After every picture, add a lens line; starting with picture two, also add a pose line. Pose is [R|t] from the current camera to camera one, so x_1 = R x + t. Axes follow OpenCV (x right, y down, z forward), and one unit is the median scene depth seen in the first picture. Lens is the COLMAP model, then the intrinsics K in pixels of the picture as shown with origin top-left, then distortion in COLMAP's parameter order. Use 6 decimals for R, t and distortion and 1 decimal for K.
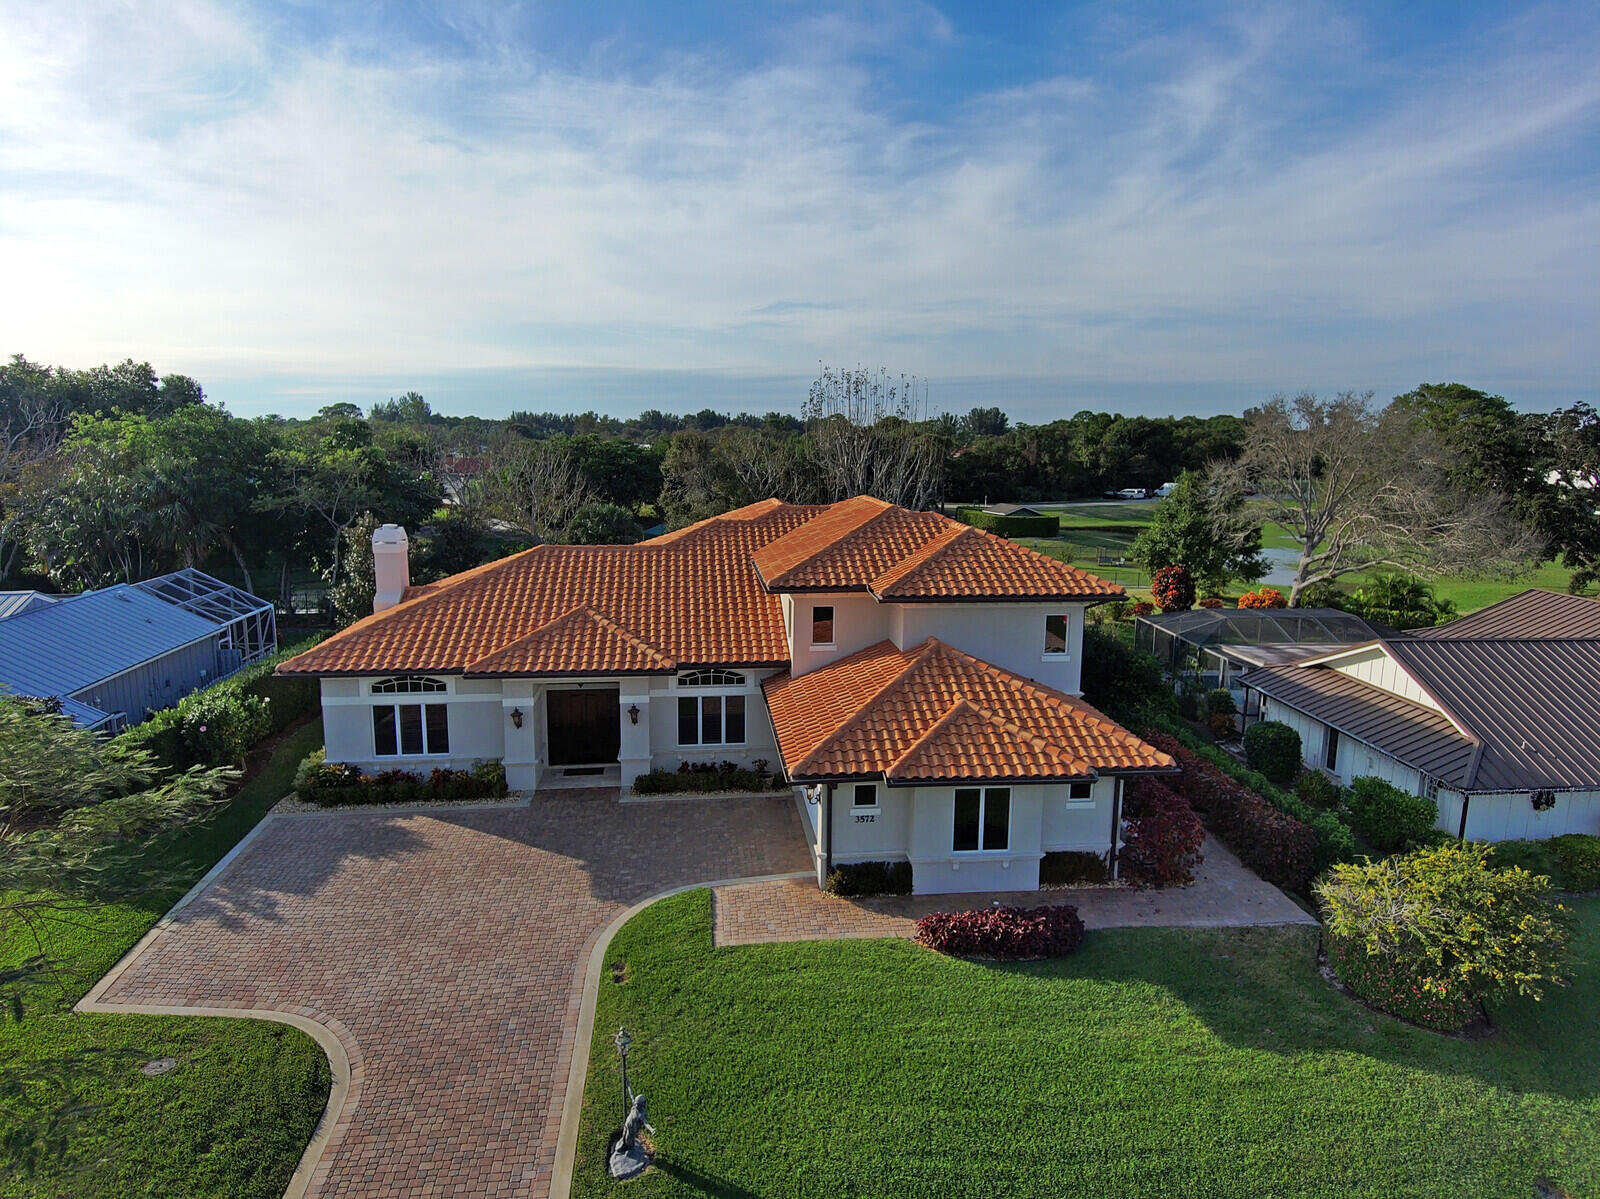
lens RADIAL K [[933.4, 0, 800.0], [0, 933.4, 599.5], [0, 0, 1]] dist [0.106906, -0.146545]
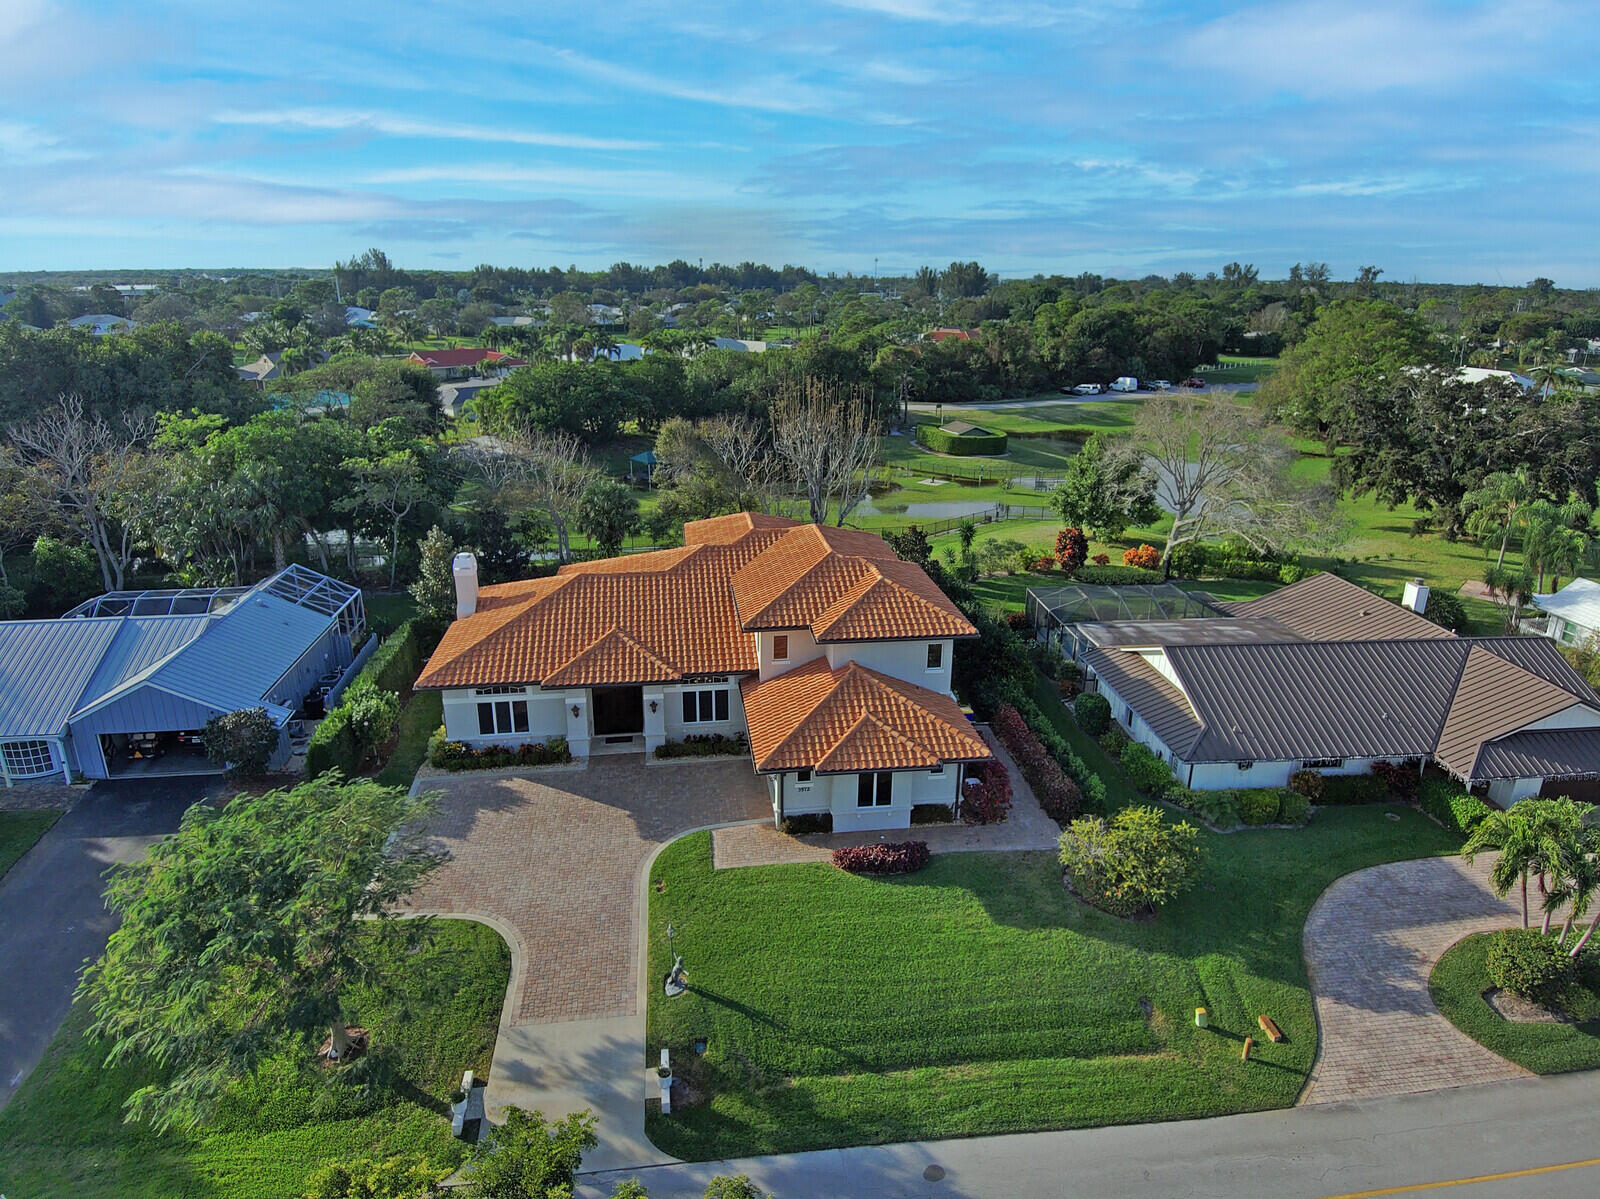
lens RADIAL K [[933.4, 0, 800.0], [0, 933.4, 599.5], [0, 0, 1]] dist [0.106906, -0.146545]
pose [[0.999715, -0.007458, 0.022659, 0.022782], [0.003807, 0.987572, 0.157123, -0.284636], [-0.023549, -0.156992, 0.987319, -0.454463]]
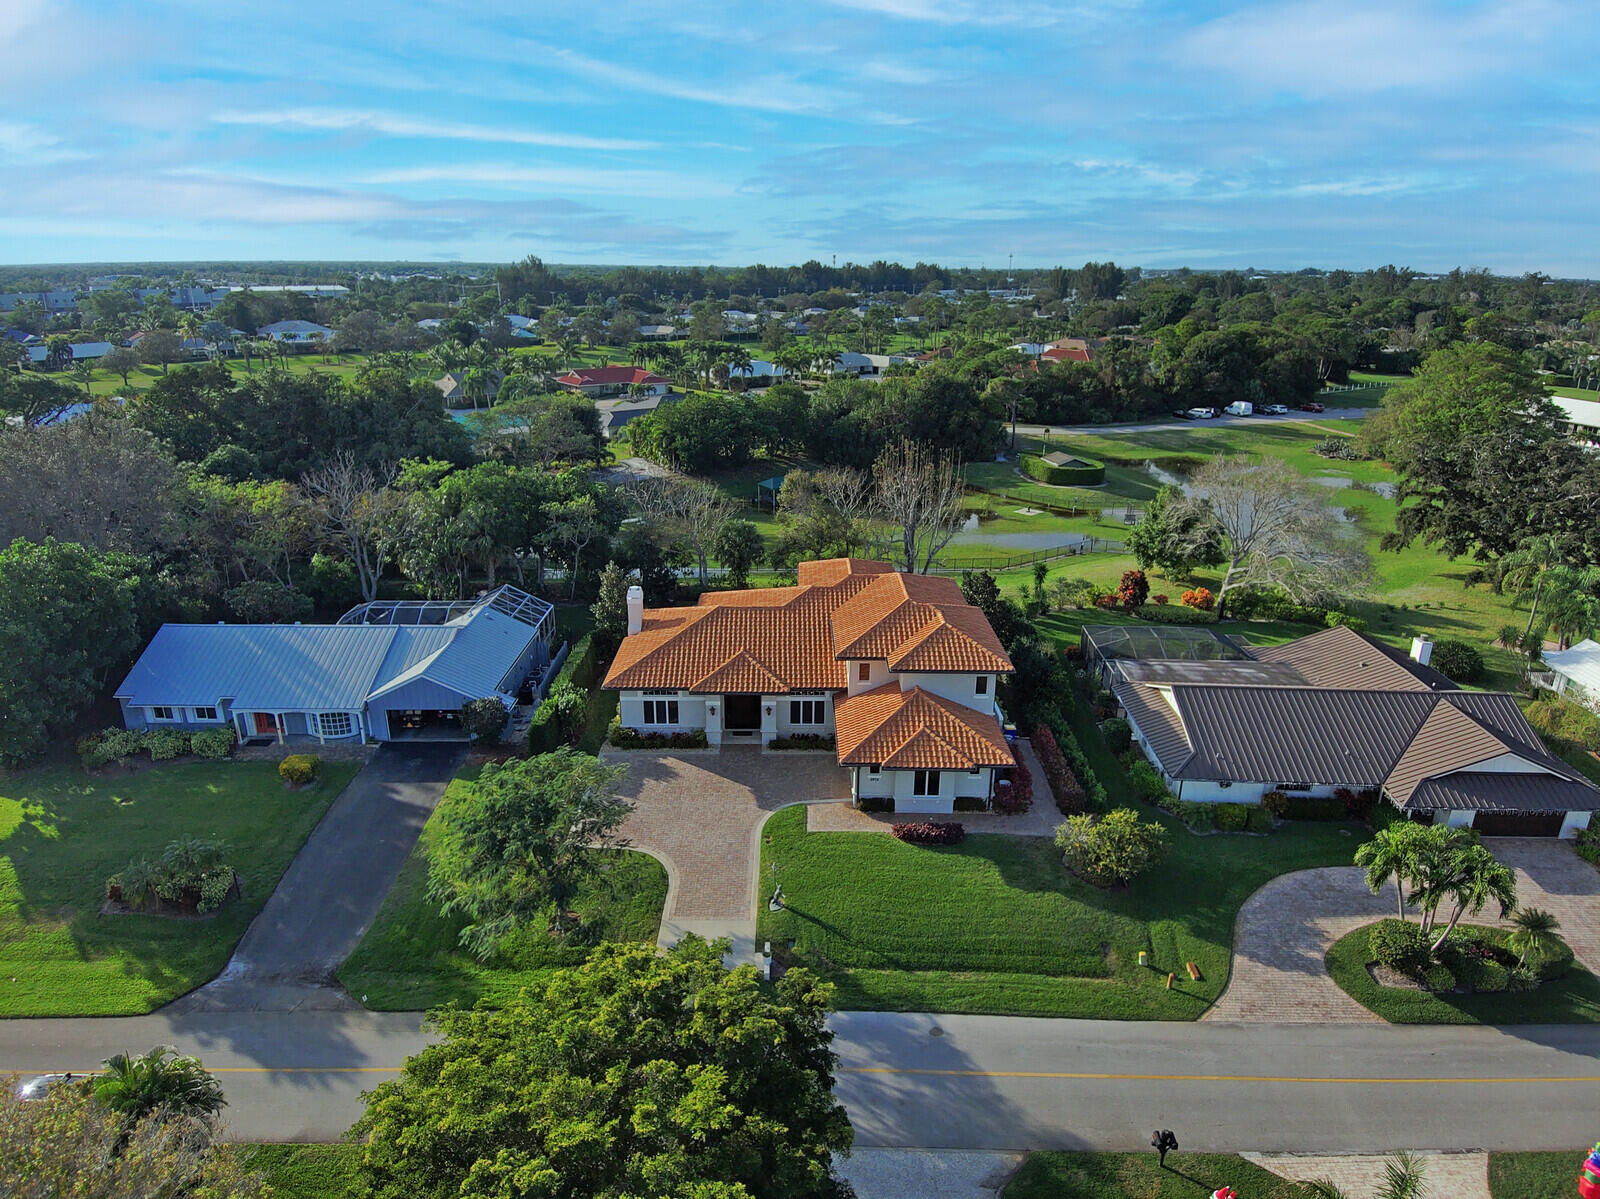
lens RADIAL K [[933.4, 0, 800.0], [0, 933.4, 599.5], [0, 0, 1]] dist [0.106906, -0.146545]
pose [[0.993986, 0.034188, -0.104036, 0.090452], [-0.016442, 0.985841, 0.166875, -0.456762], [0.108268, -0.164161, 0.980474, -0.930147]]
